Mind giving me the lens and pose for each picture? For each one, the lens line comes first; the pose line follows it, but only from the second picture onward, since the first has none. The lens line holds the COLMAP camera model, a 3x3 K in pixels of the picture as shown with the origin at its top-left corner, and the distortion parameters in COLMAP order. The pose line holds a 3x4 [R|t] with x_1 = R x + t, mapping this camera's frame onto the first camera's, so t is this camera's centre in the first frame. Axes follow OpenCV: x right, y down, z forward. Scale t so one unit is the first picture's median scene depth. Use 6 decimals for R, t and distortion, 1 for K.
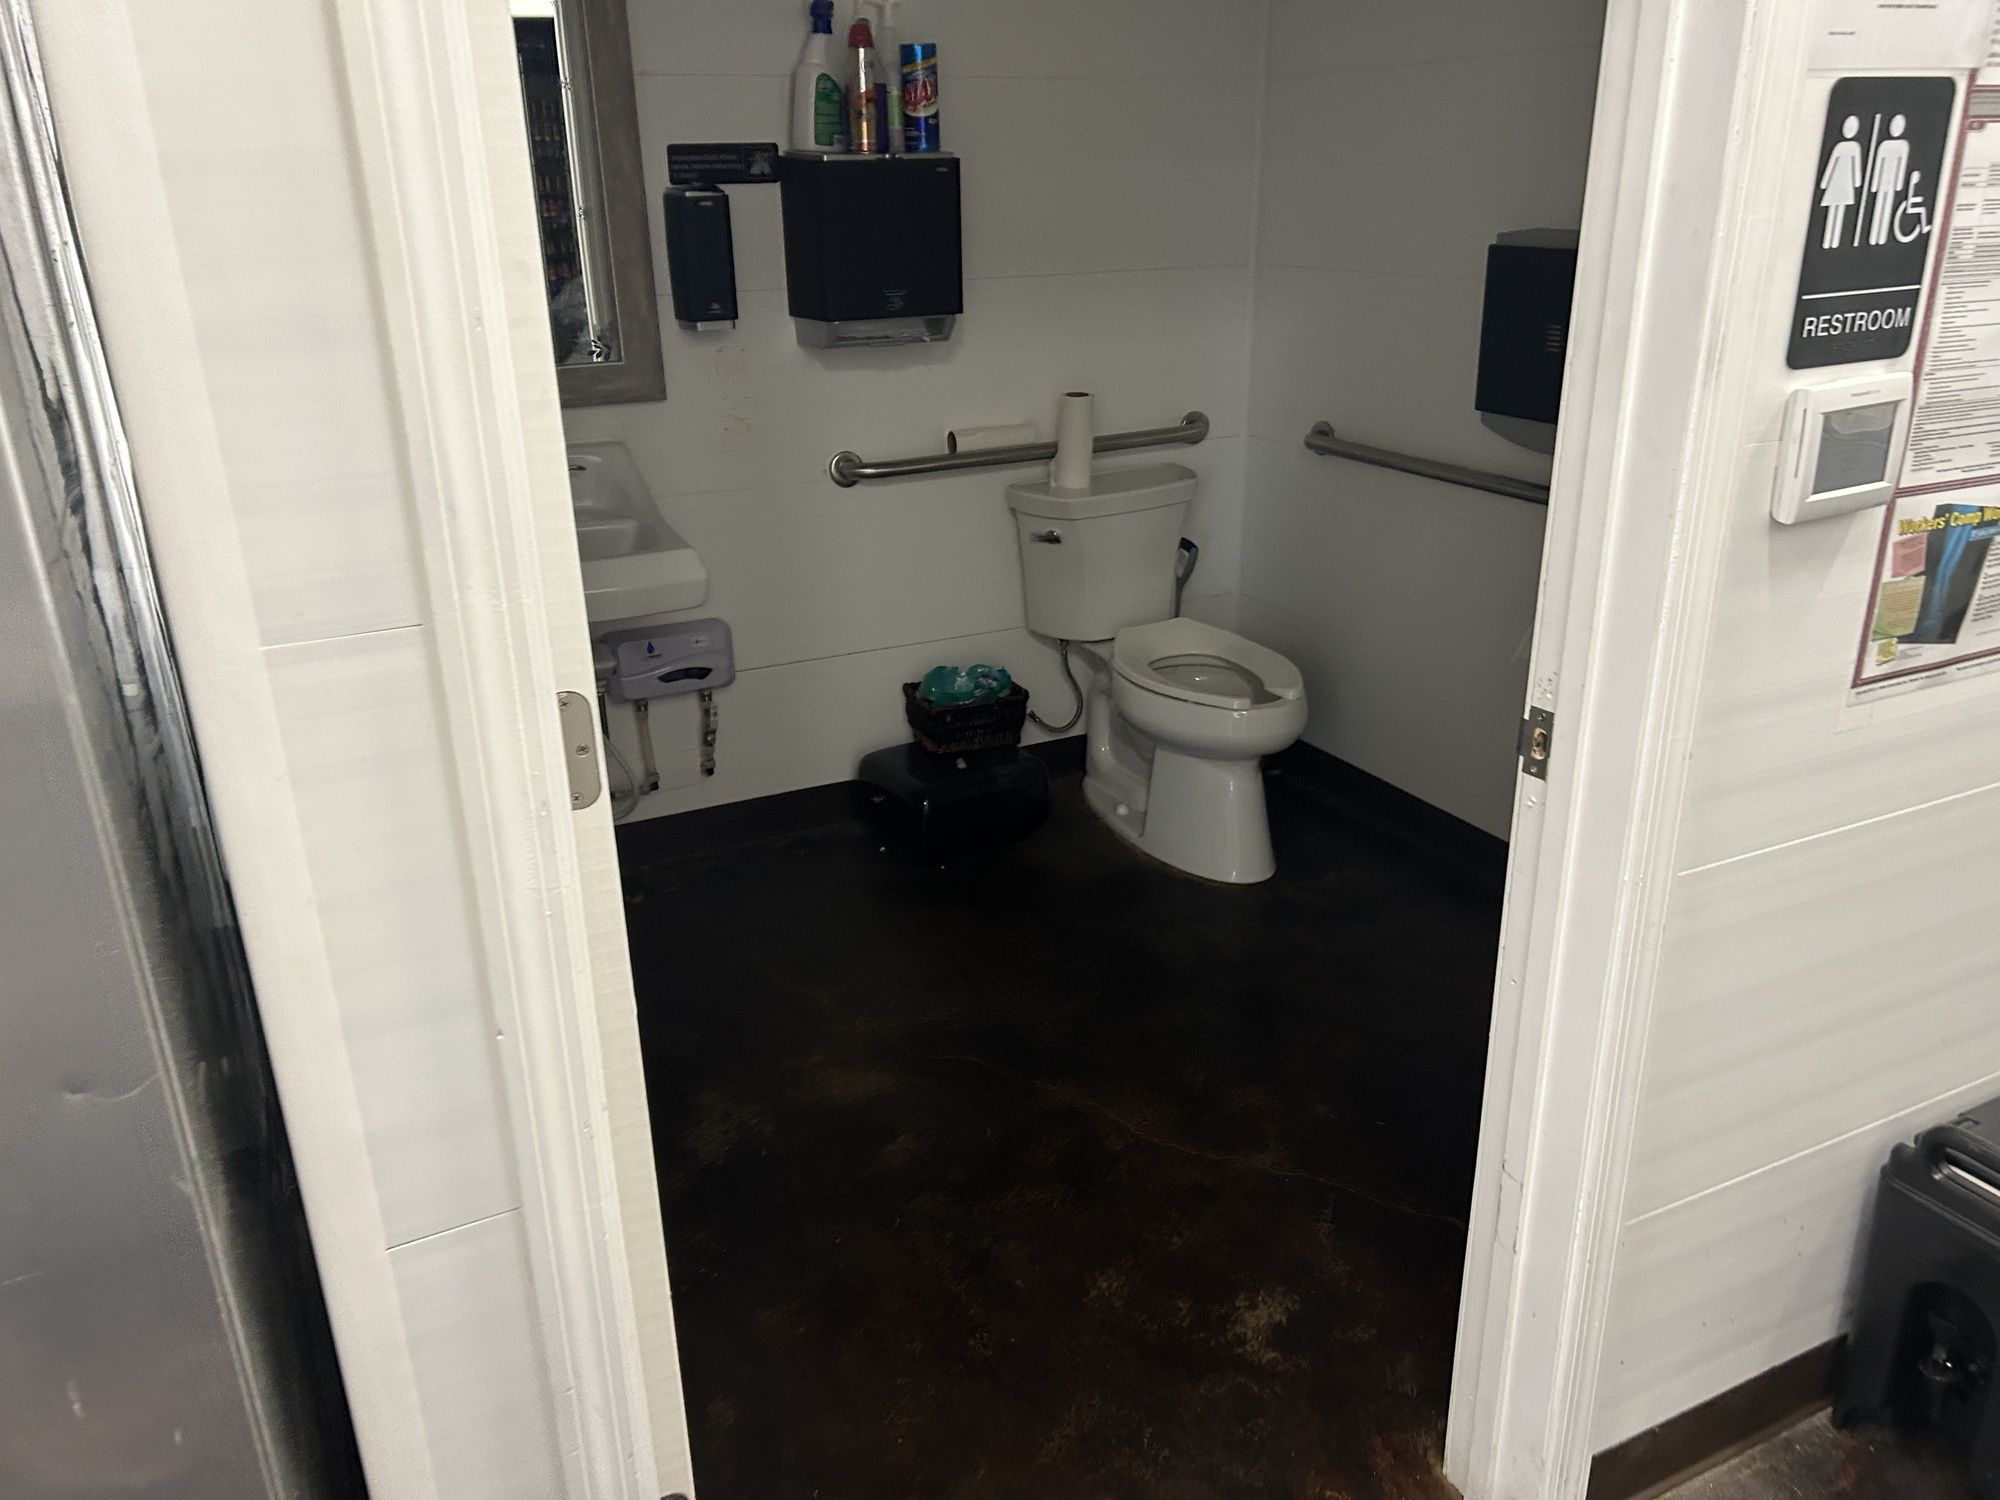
lens RADIAL K [[1525.7, 0, 1002.6], [0, 1525.7, 771.4], [0, 0, 1]] dist [0.029608, -0.043043]
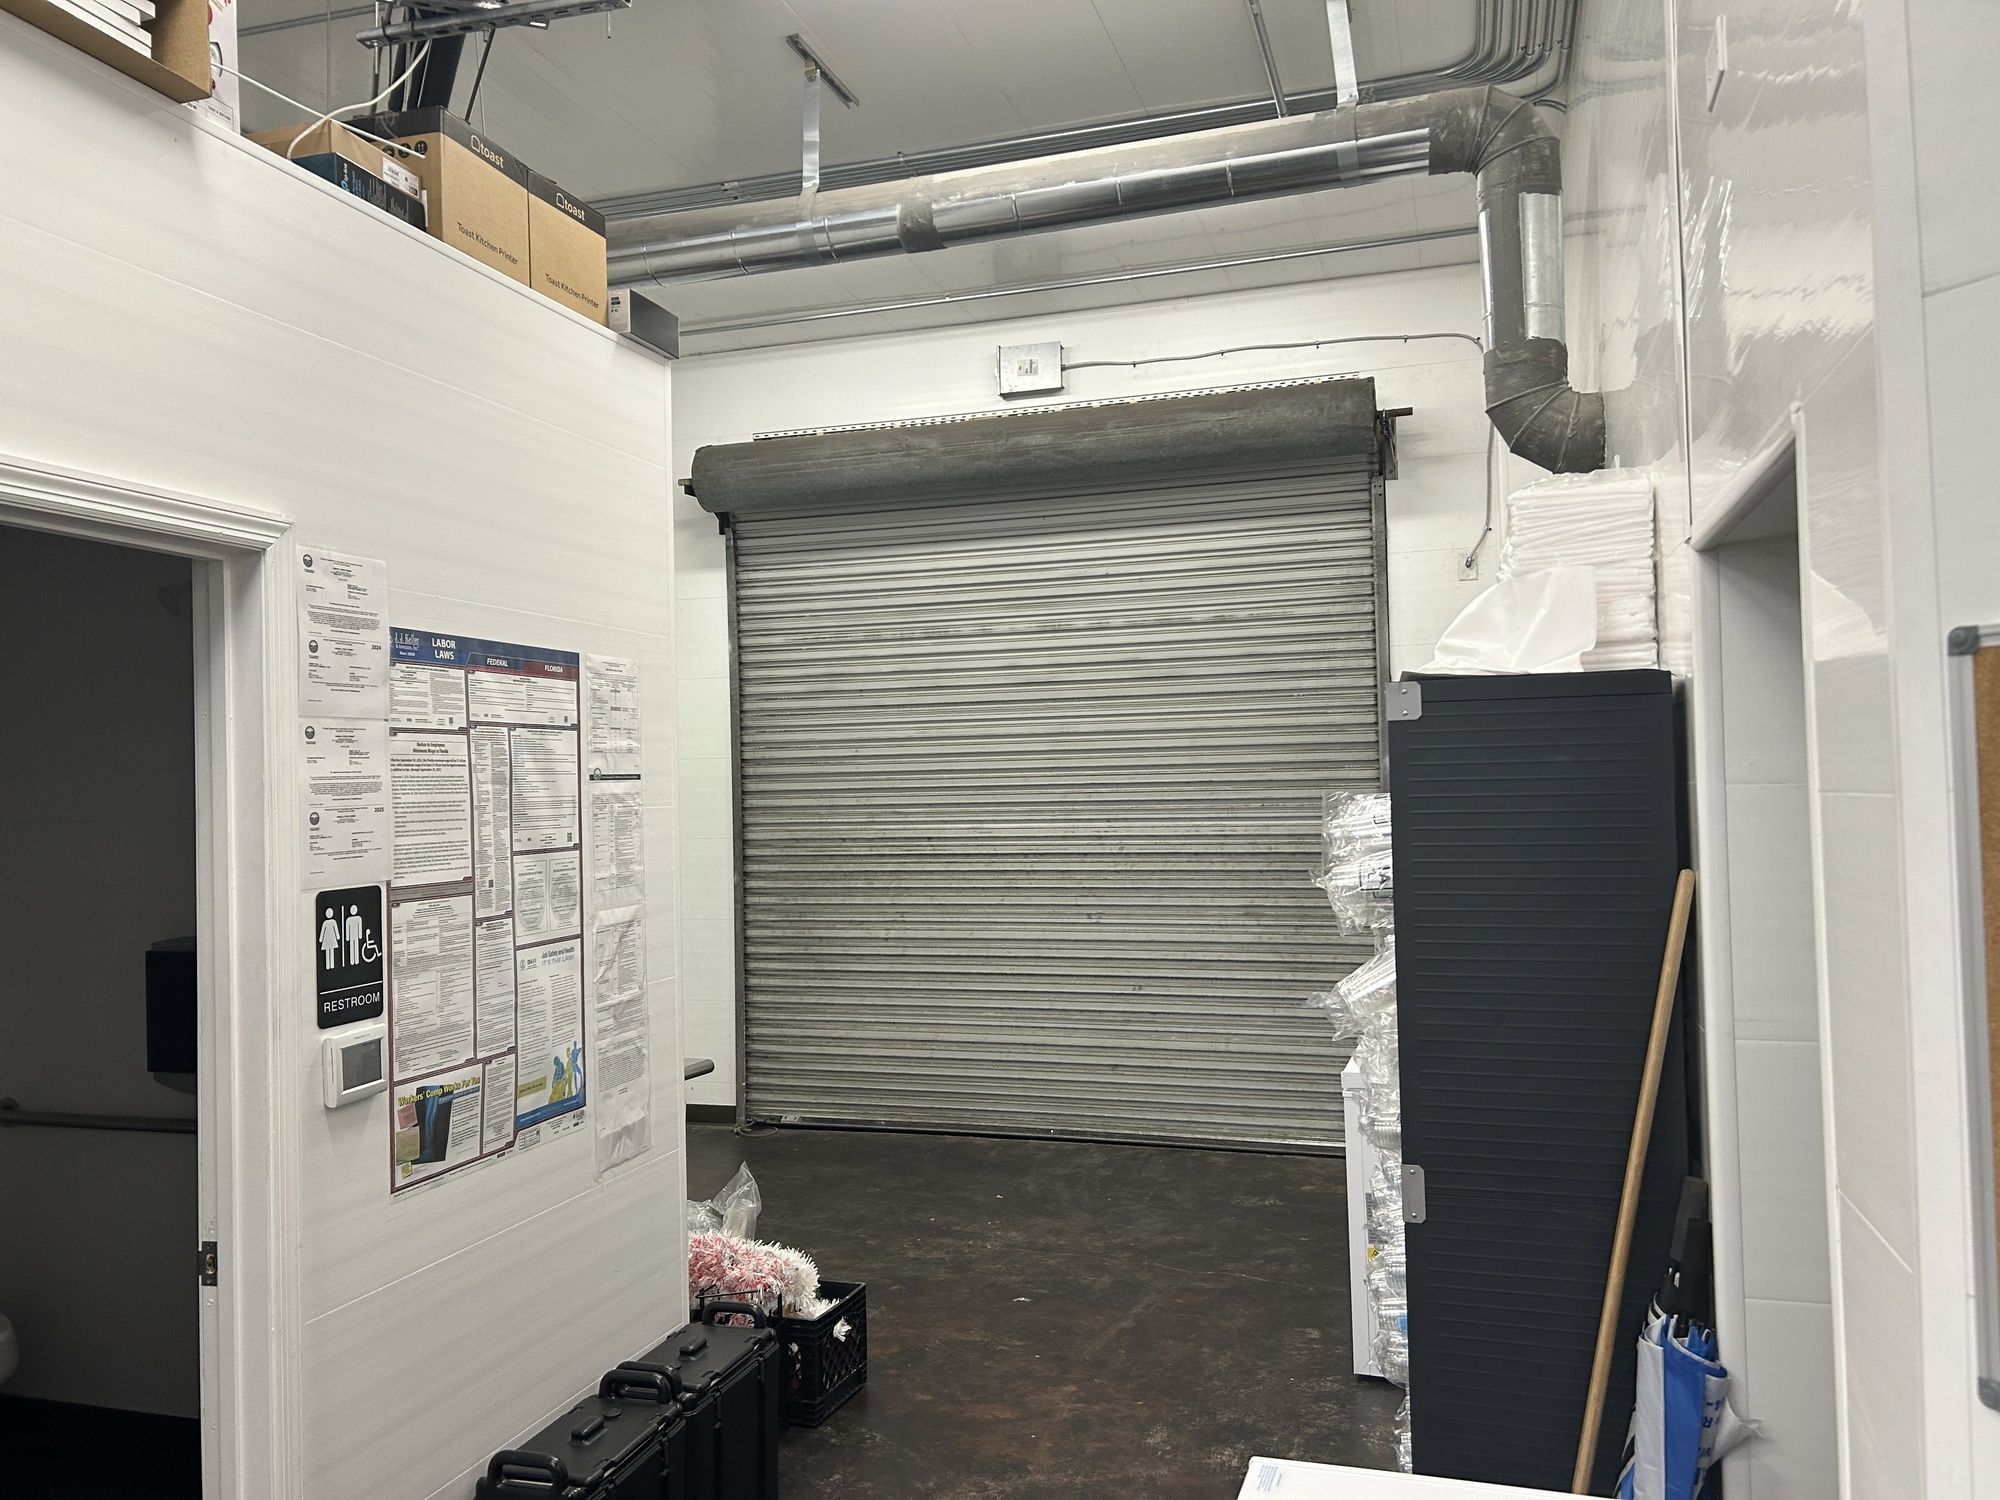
lens RADIAL K [[1506.1, 0, 946.3], [0, 1506.1, 761.6], [0, 0, 1]] dist [0.069052, -0.063565]
pose [[0.715848, 0.015121, 0.698092, -0.242712], [0.270302, 0.915816, -0.297015, 0.191906], [-0.643815, 0.401313, 0.651498, -0.808057]]
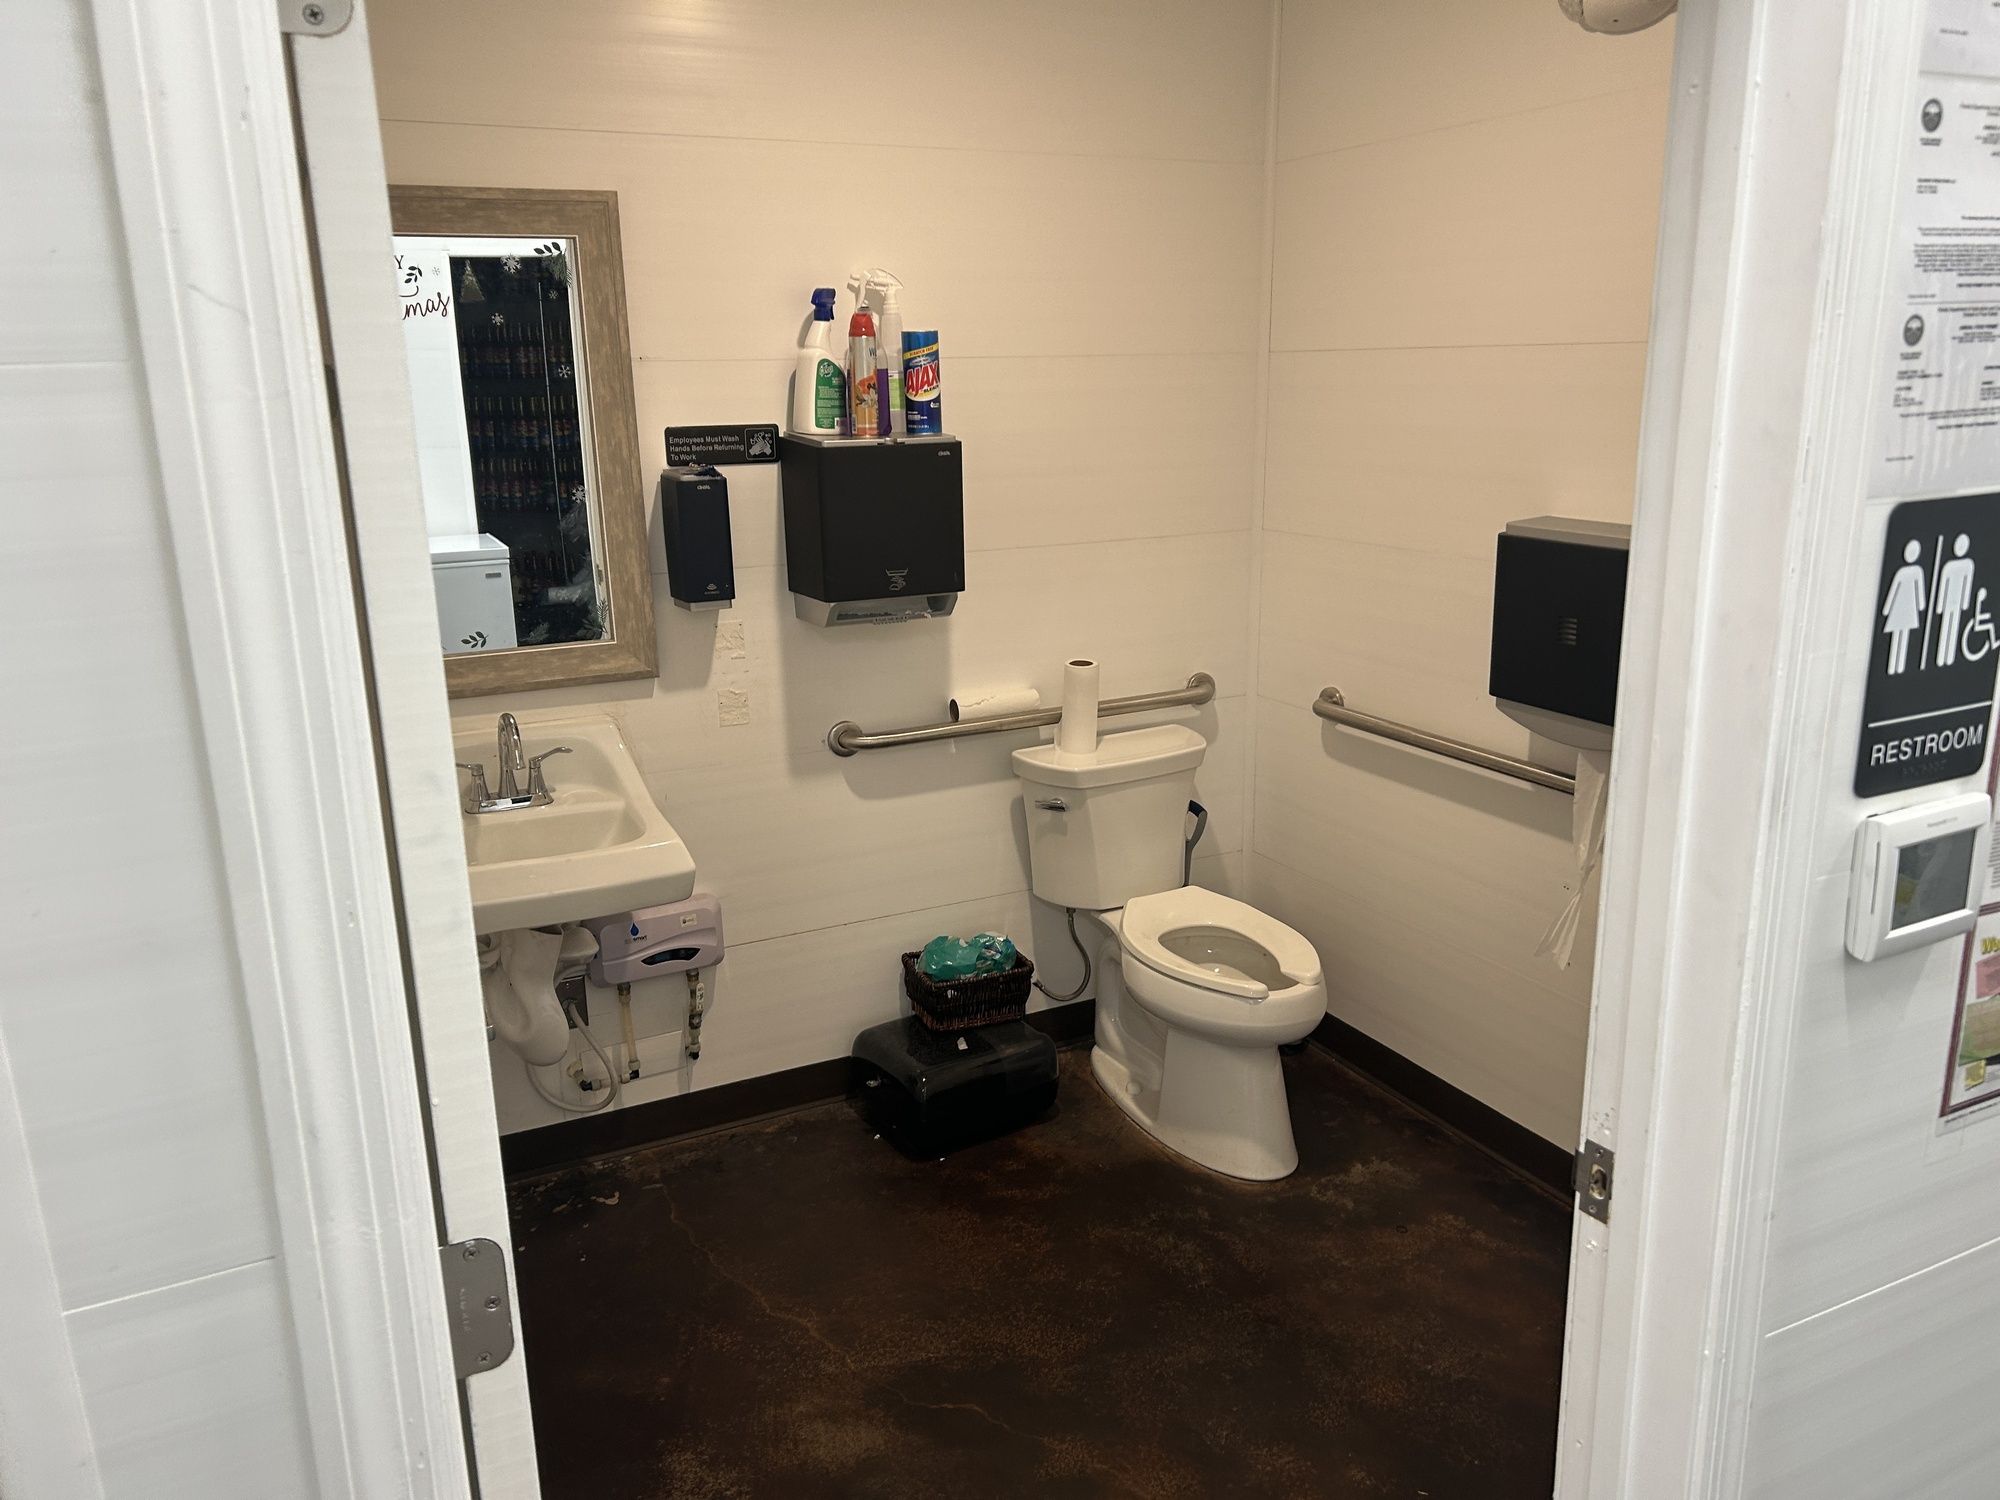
lens RADIAL K [[1527.5, 0, 1037.8], [0, 1527.5, 763.2], [0, 0, 1]] dist [0.035693, -0.035013]
pose [[0.999852, -0.000762, 0.017169, 0.008943], [0.002845, 0.992572, -0.121624, -0.153992], [-0.016949, 0.121655, 0.992428, 0.087326]]
